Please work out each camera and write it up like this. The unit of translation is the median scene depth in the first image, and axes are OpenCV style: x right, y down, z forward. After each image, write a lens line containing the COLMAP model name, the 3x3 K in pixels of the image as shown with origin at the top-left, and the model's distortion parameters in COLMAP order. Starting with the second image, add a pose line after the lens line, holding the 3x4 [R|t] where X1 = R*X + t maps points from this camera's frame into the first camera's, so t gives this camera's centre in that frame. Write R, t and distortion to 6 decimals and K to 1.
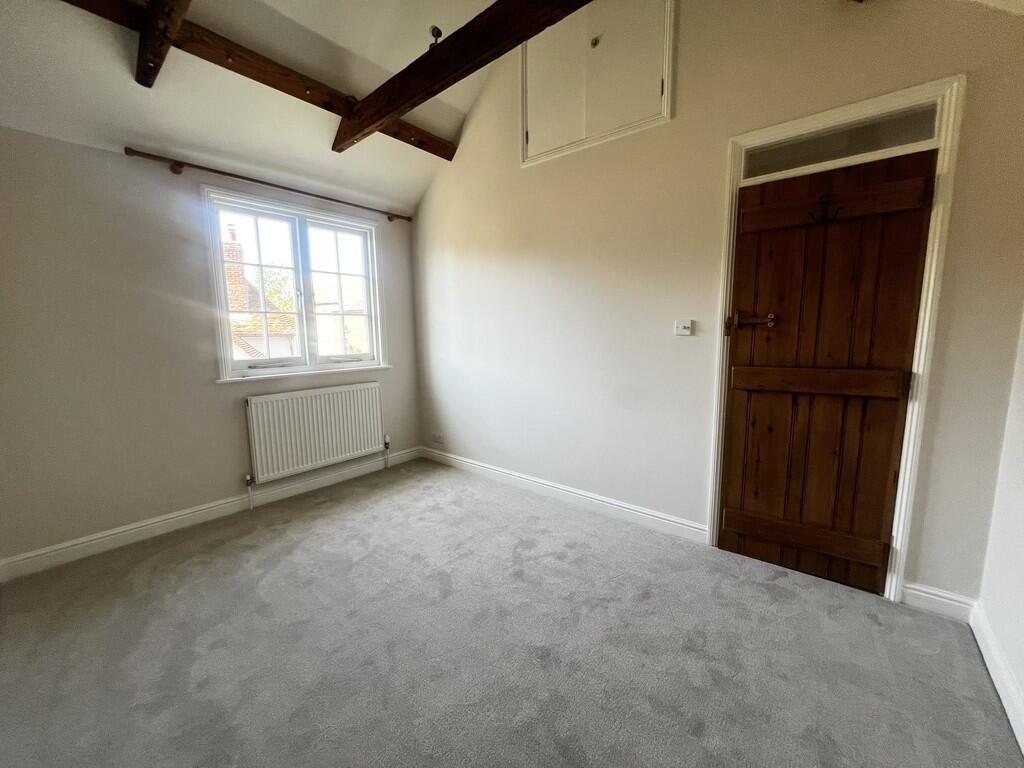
lens RADIAL K [[416.2, 0, 512.0], [0, 416.2, 384.0], [0, 0, 1]] dist [-0.000374, -0.000044]
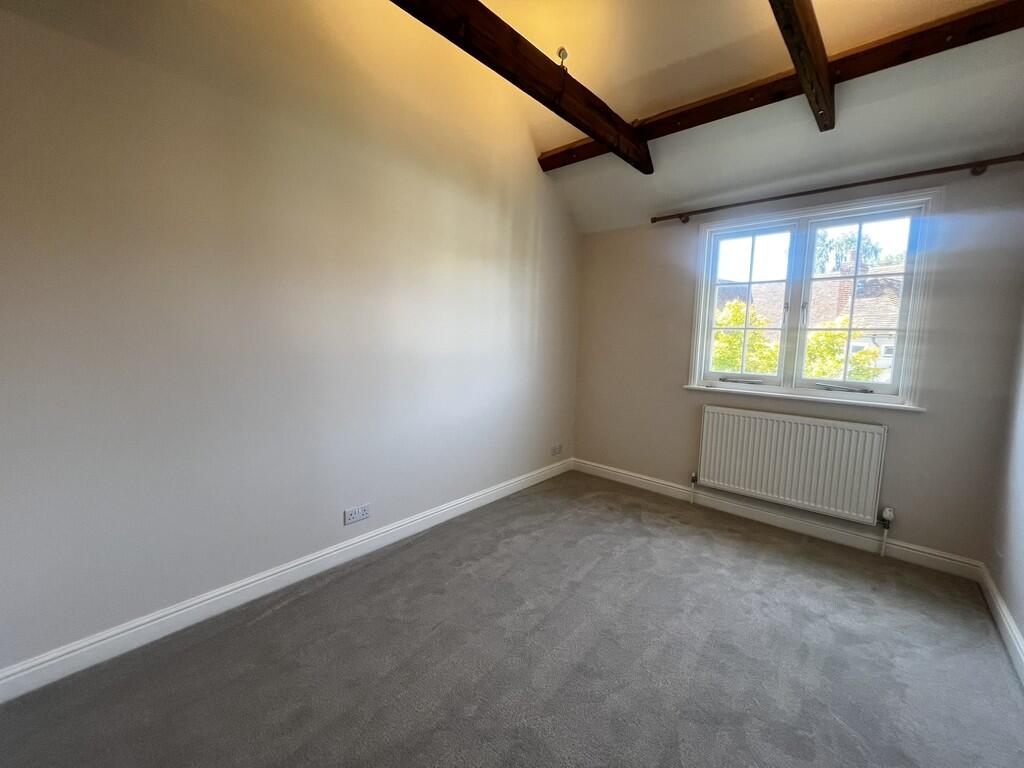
lens RADIAL K [[407.2, 0, 514.5], [0, 407.2, 385.8], [0, 0, 1]] dist [-0.001278, -0.000166]
pose [[-0.042897, 0.115272, -0.992407, 0.447900], [-0.161869, 0.979396, 0.120757, -0.065406], [0.985879, 0.165820, -0.023355, 0.501243]]
